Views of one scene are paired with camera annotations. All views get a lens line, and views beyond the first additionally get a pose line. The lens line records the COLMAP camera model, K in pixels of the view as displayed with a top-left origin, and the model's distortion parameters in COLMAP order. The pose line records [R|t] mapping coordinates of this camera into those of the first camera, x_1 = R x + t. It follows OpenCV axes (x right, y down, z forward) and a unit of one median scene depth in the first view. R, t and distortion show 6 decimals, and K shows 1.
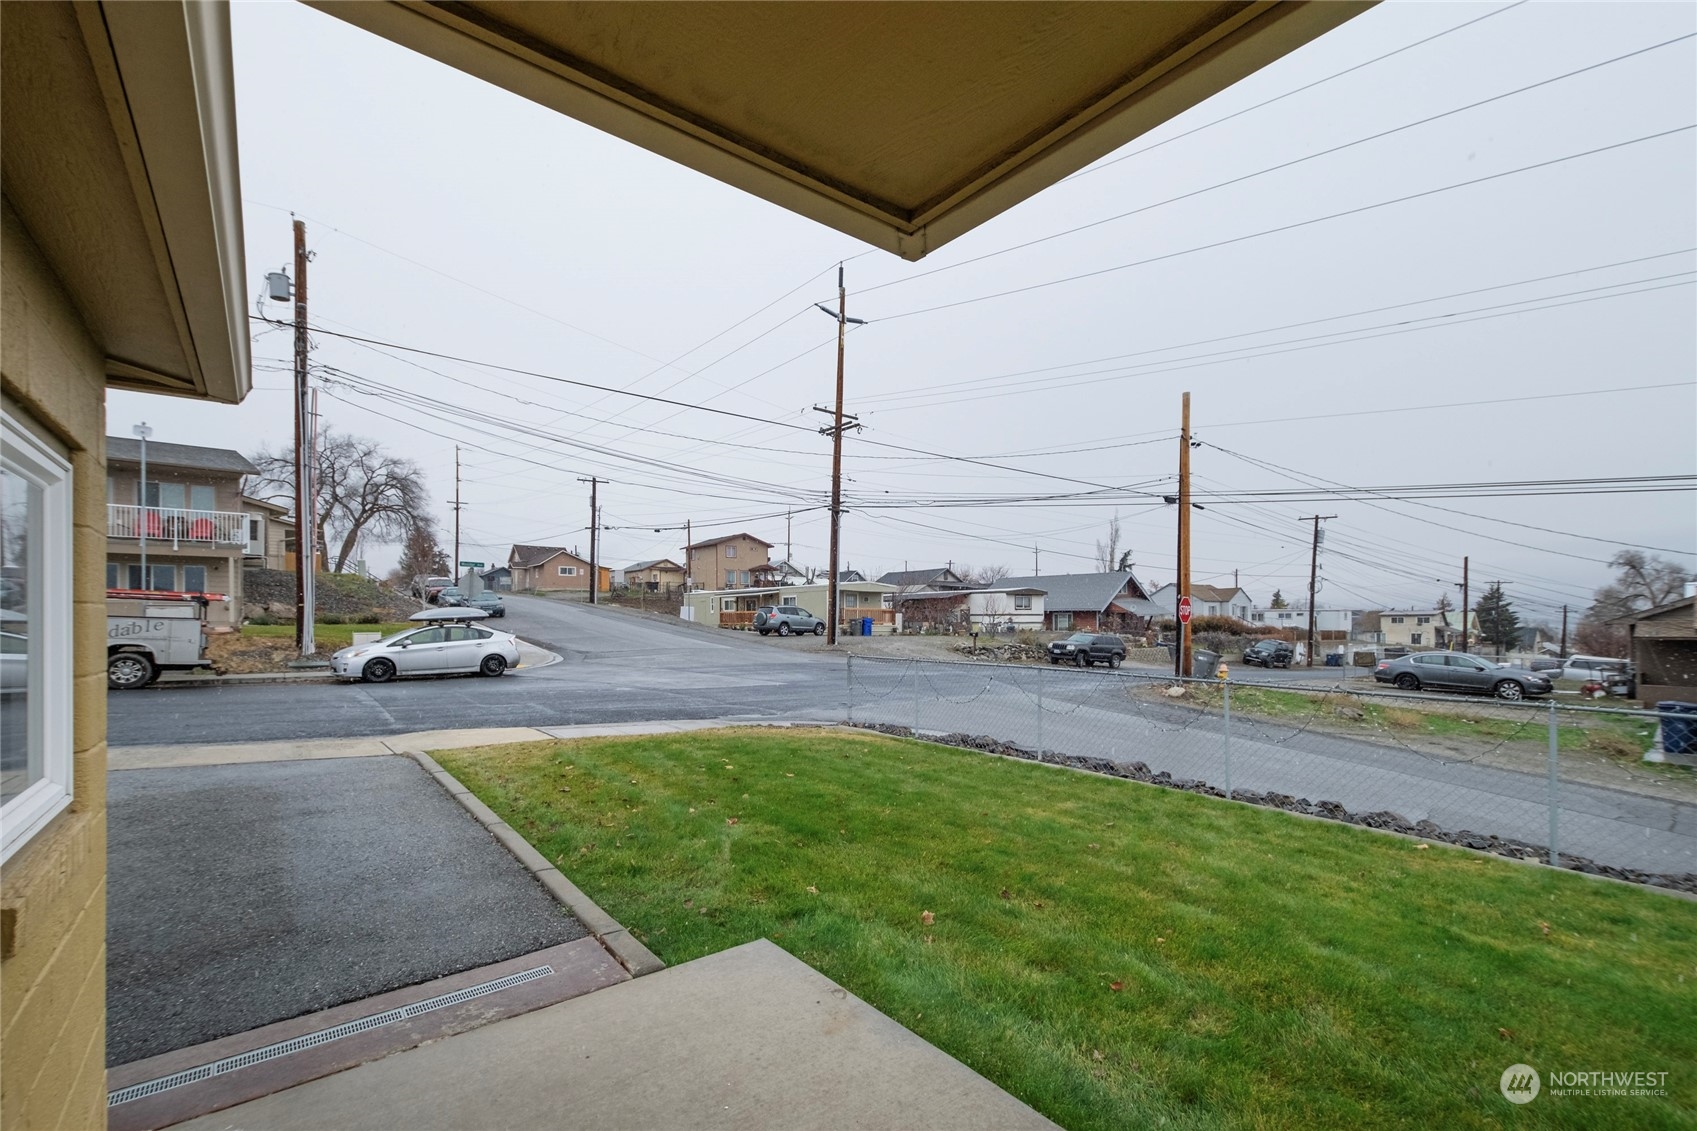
lens RADIAL K [[761.7, 0, 896.7], [0, 761.7, 624.7], [0, 0, 1]] dist [0.002349, -0.000271]
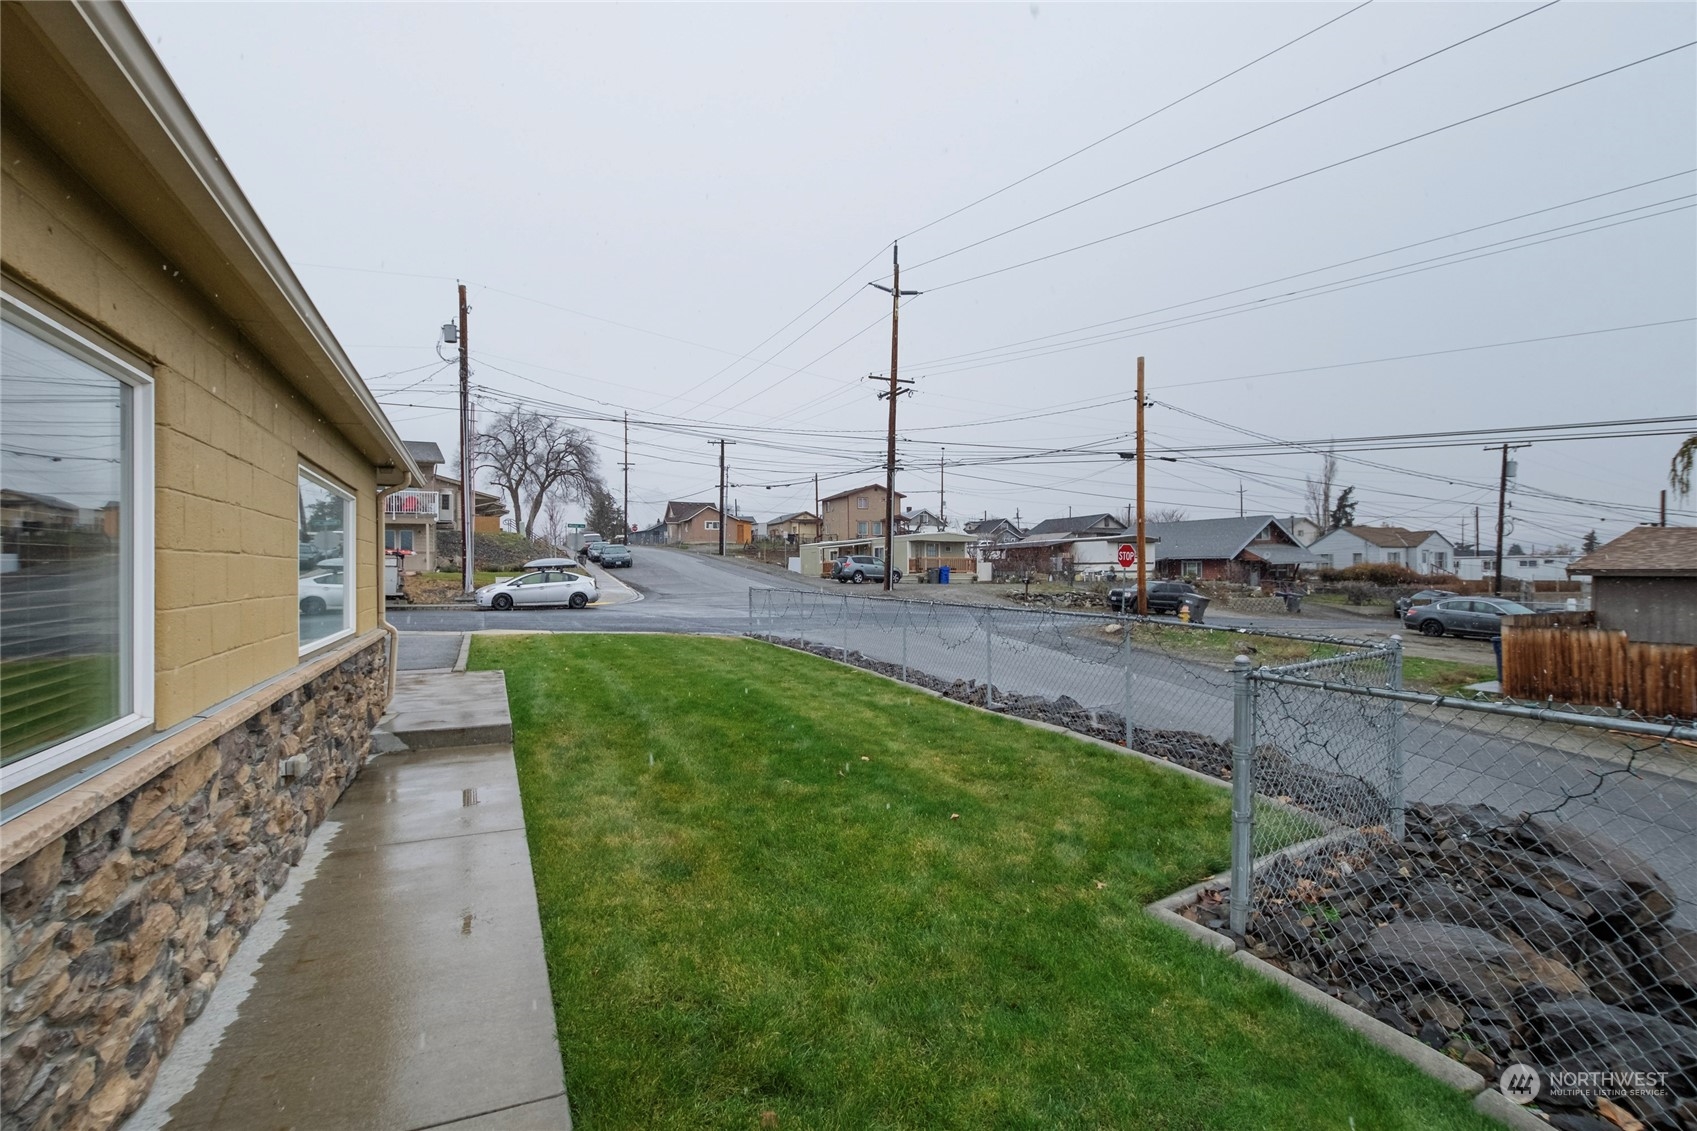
lens RADIAL K [[817.3, 0, 846.5], [0, 817.3, 580.7], [0, 0, 1]] dist [0.000308, 0.000093]
pose [[0.962029, 0.000074, -0.272946, 0.139710], [0.001242, 0.999988, 0.004650, 0.004978], [0.272943, -0.004812, 0.962018, -0.117371]]
